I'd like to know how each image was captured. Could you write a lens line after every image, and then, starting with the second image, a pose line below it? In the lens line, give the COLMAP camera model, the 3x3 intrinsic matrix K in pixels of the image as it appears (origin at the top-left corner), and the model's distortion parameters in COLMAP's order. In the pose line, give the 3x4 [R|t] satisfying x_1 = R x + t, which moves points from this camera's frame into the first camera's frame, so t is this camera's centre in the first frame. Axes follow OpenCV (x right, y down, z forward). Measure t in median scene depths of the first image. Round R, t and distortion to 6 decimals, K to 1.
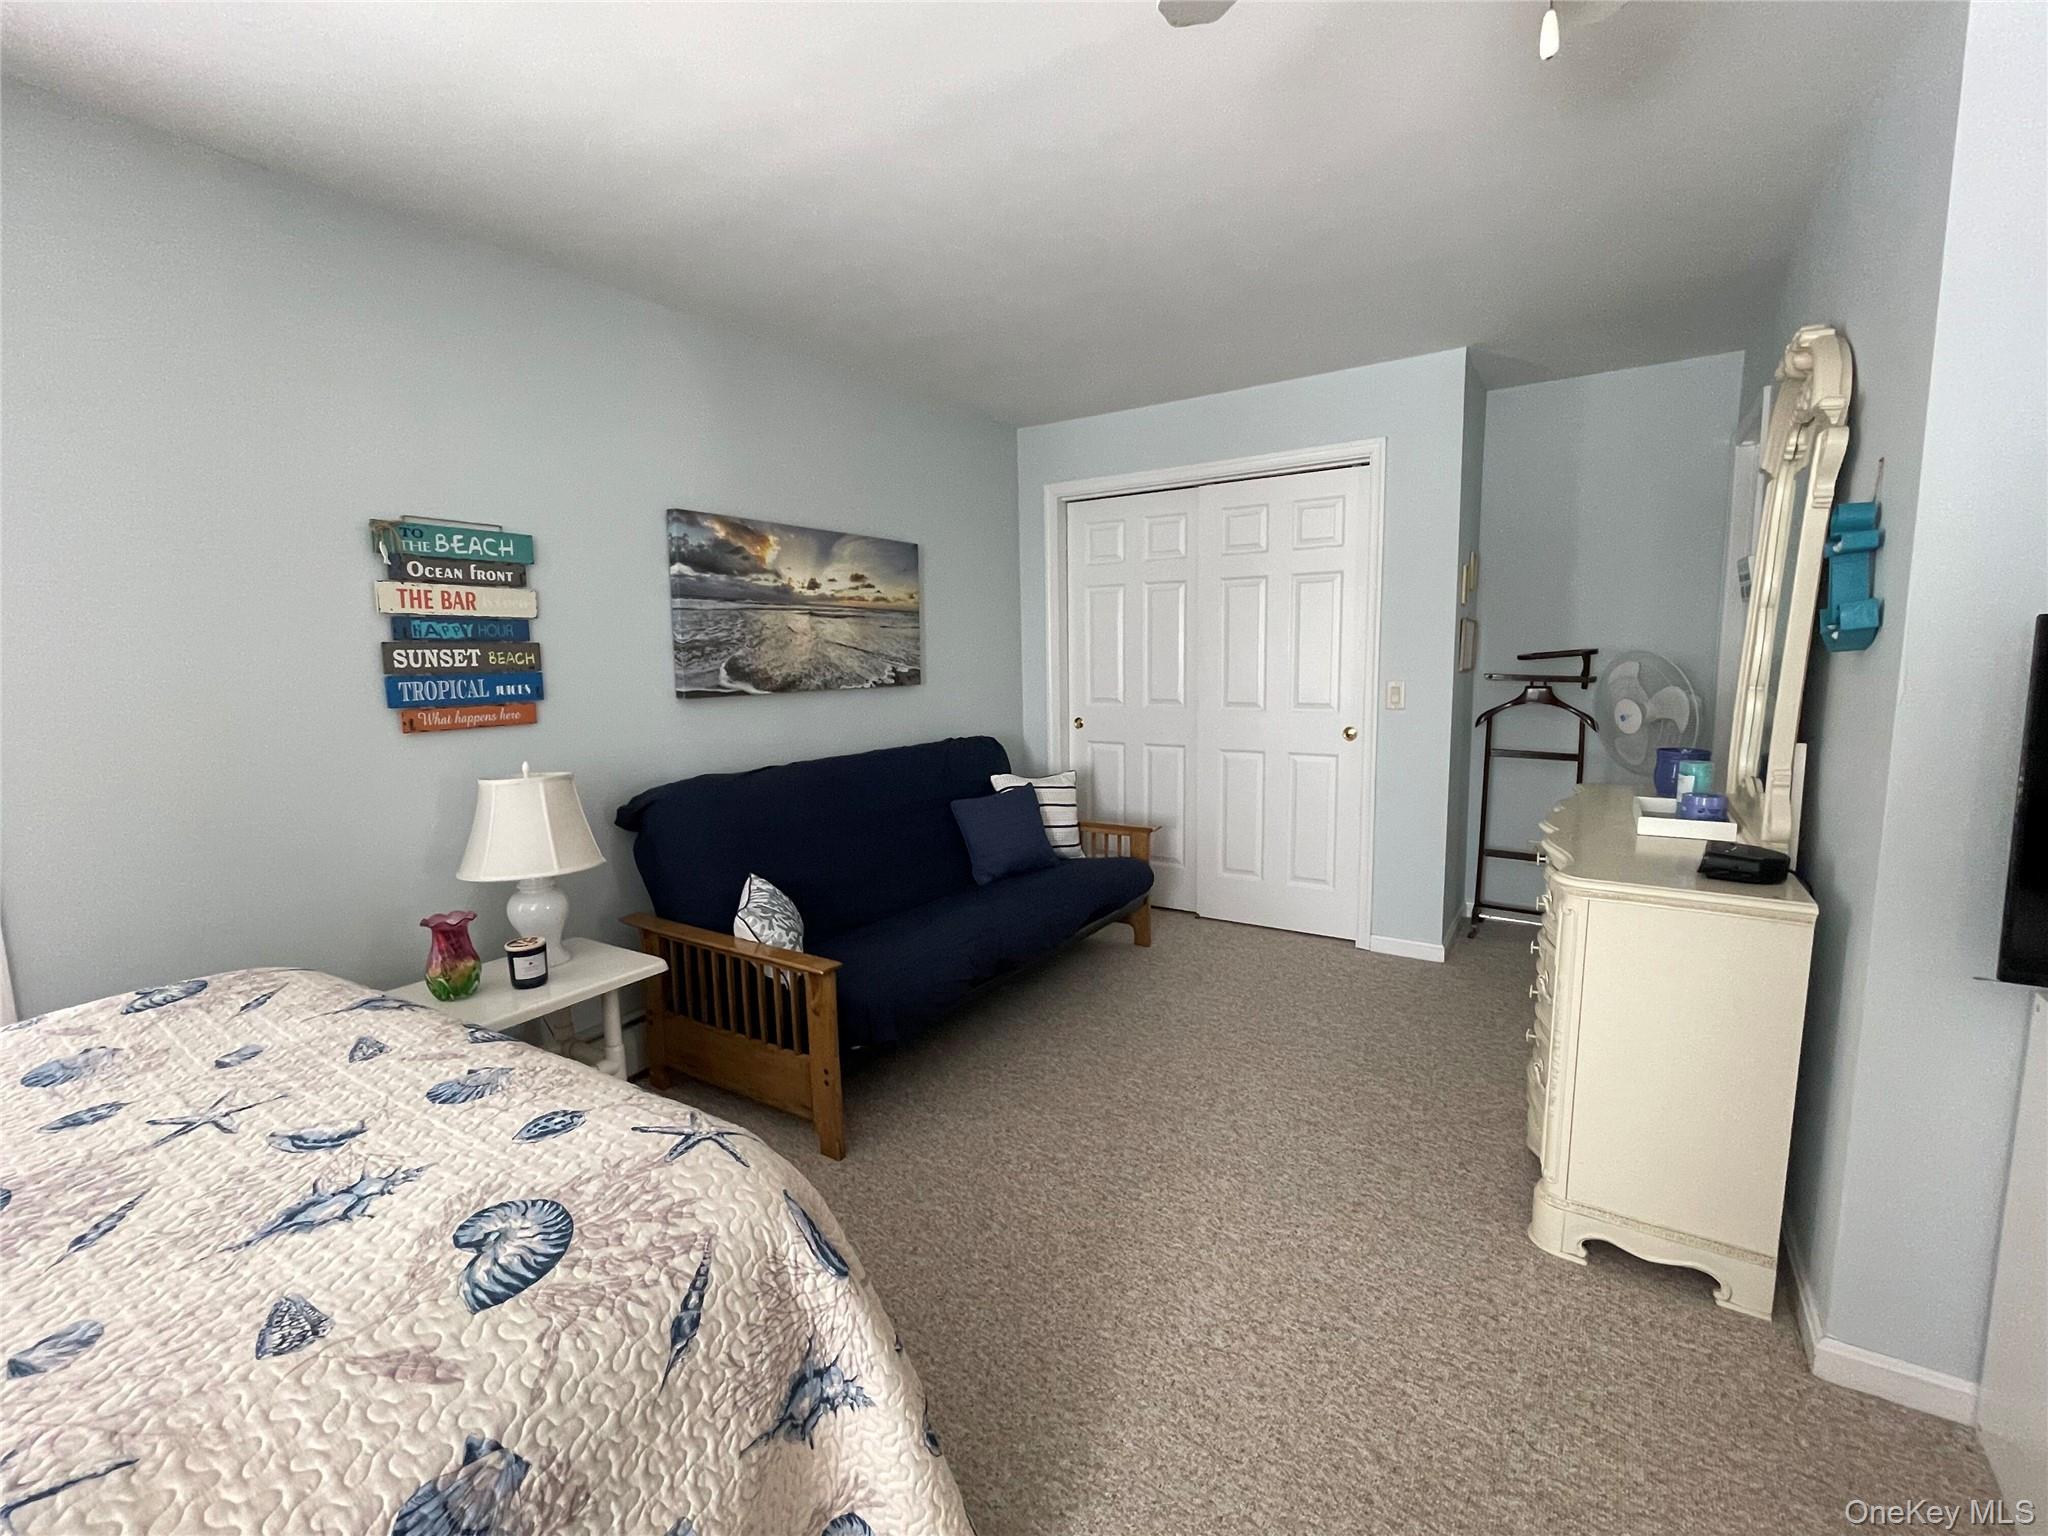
lens RADIAL K [[910.3, 0, 1027.3], [0, 910.3, 754.2], [0, 0, 1]] dist [-0.002599, -0.000088]
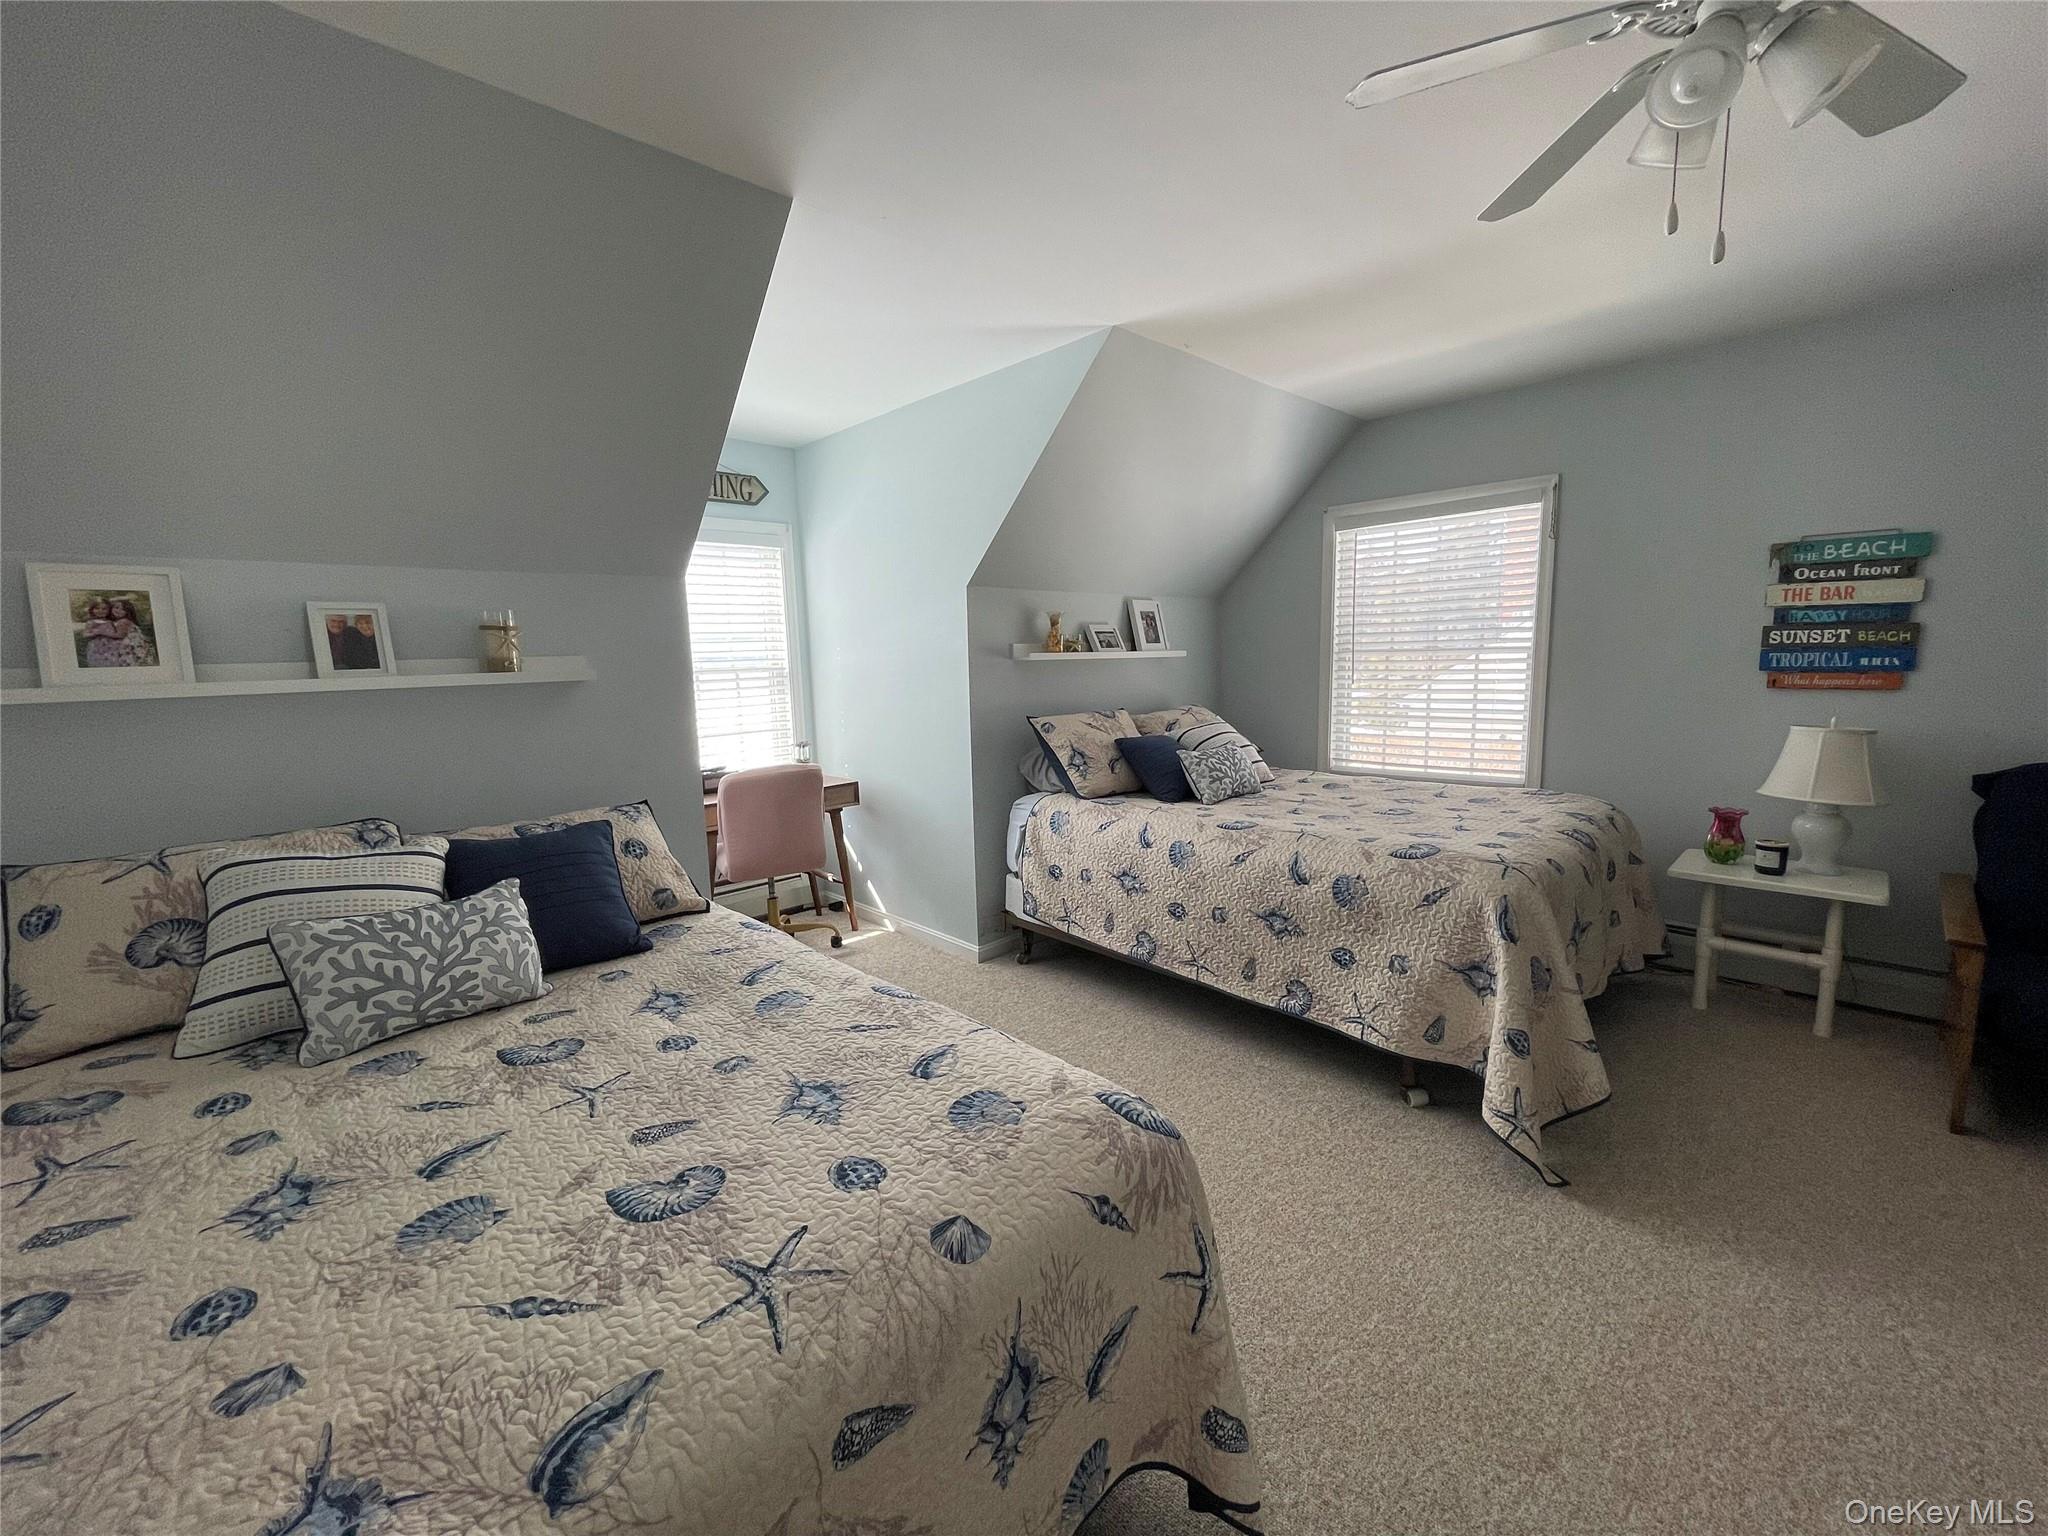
lens RADIAL K [[826.2, 0, 1023.2], [0, 826.2, 764.5], [0, 0, 1]] dist [-0.000530, 0.000333]
pose [[-0.227784, 0.154602, -0.961360, 0.873304], [-0.085406, 0.980337, 0.177890, -0.035518], [0.969959, 0.122626, -0.210101, 0.122196]]
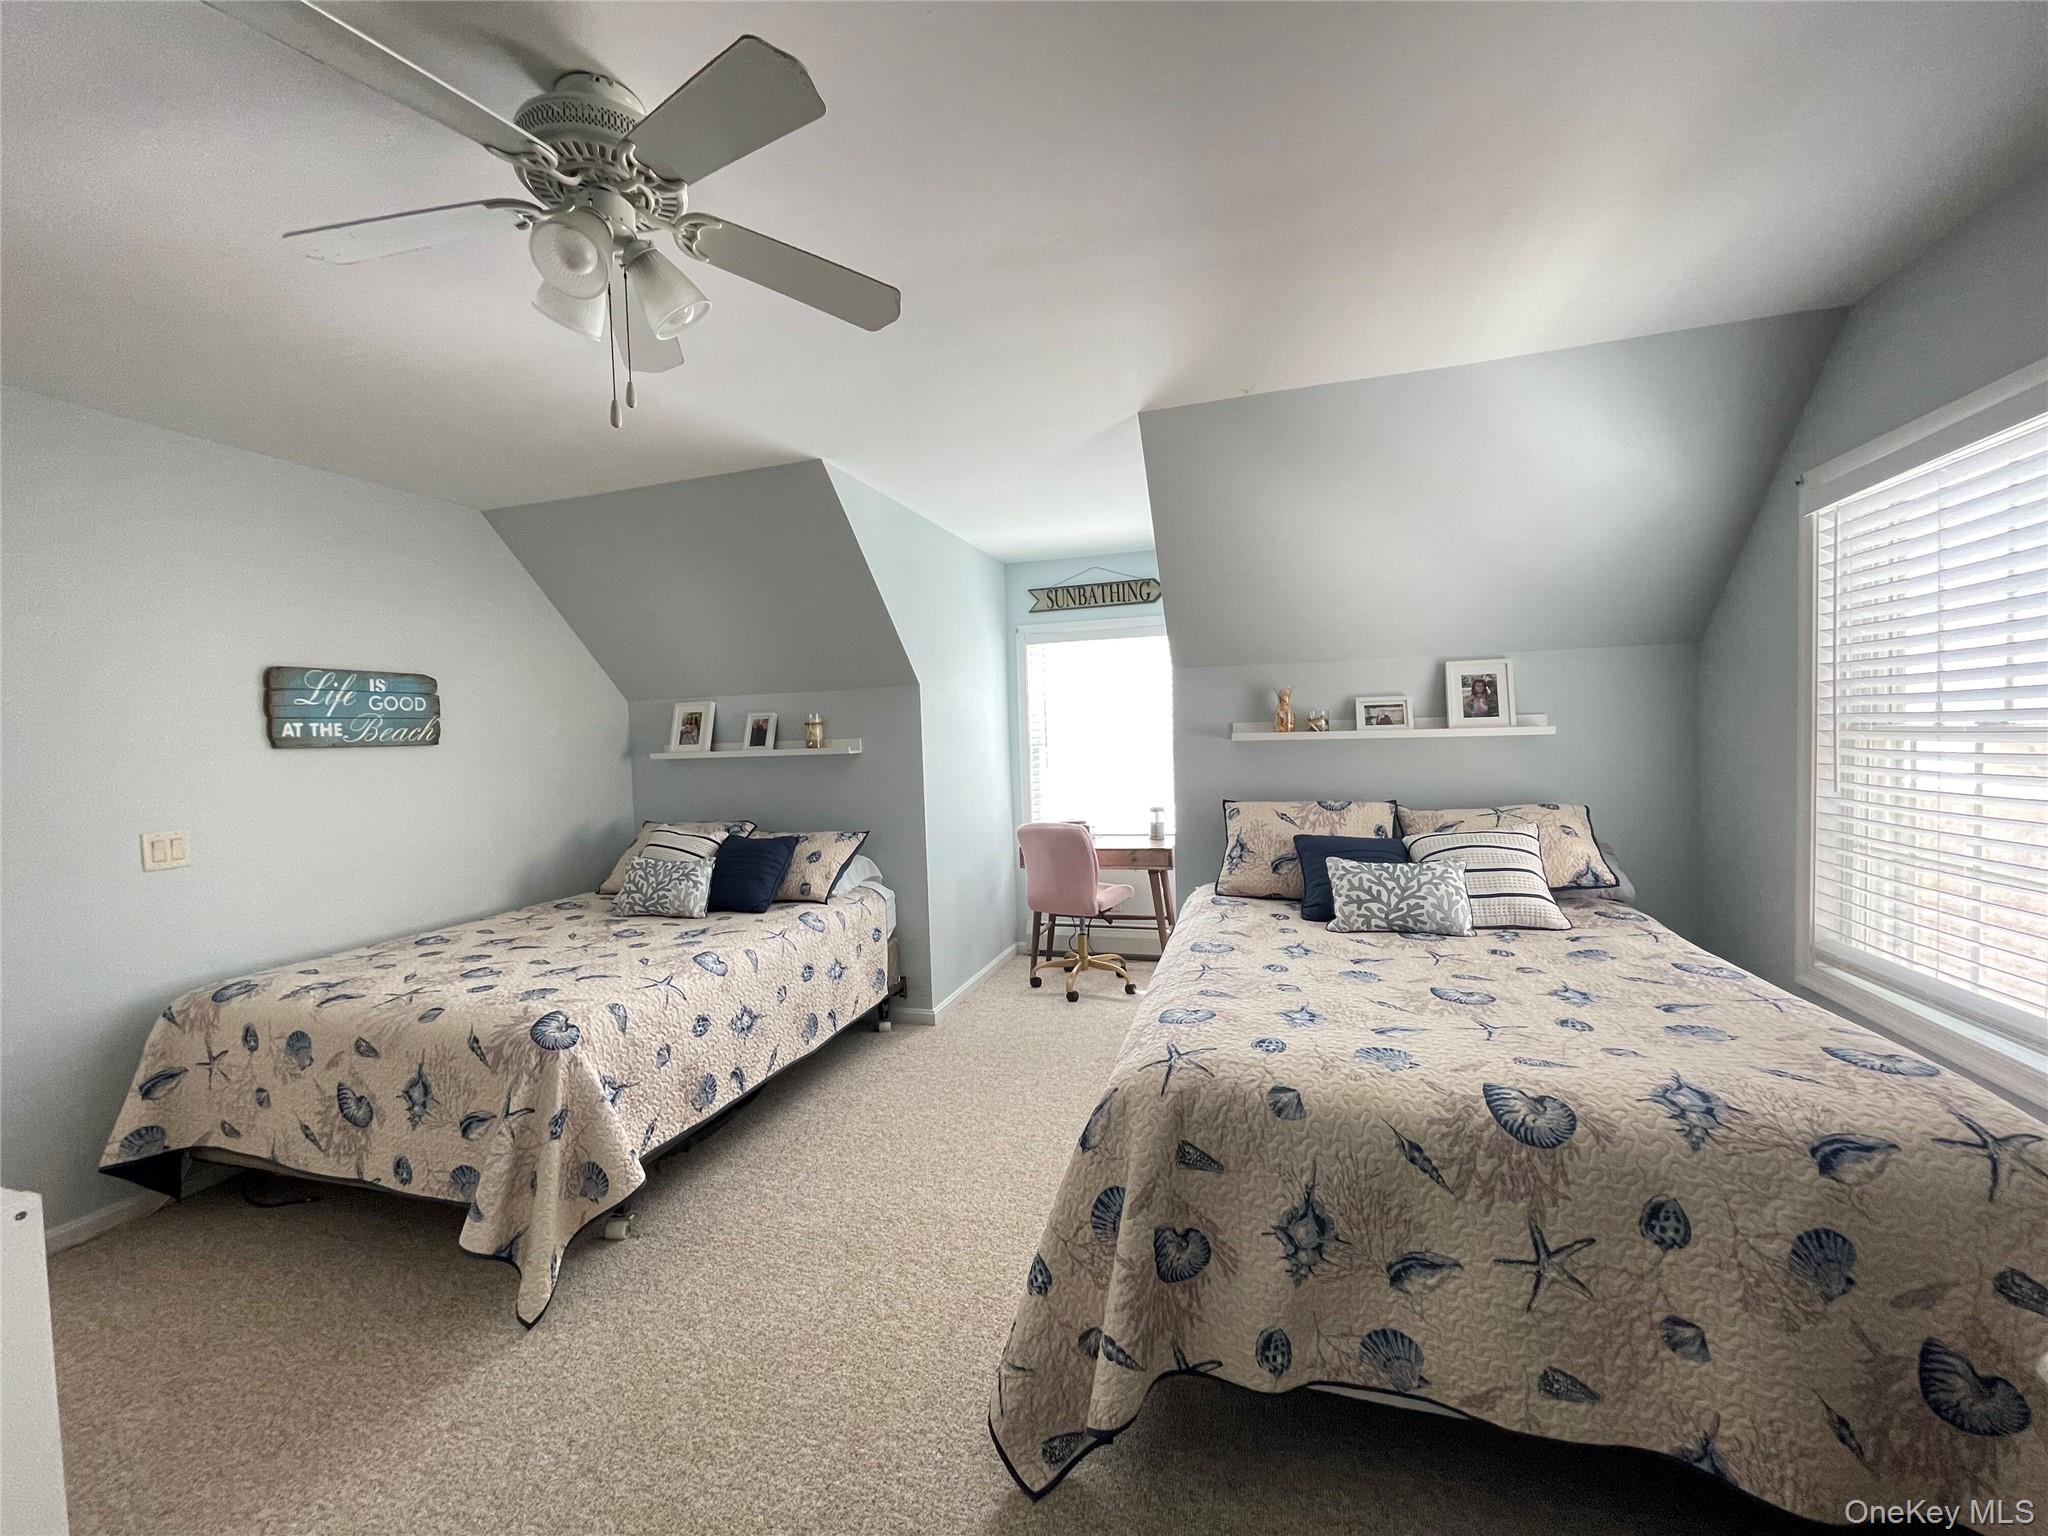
lens RADIAL K [[826.2, 0, 1016.4], [0, 826.2, 765.0], [0, 0, 1]] dist [-0.000530, 0.000333]
pose [[-0.962362, 0.058742, -0.265346, 0.116617], [0.017130, 0.987531, 0.156490, -0.143662], [0.271230, 0.146055, -0.951369, 1.062695]]
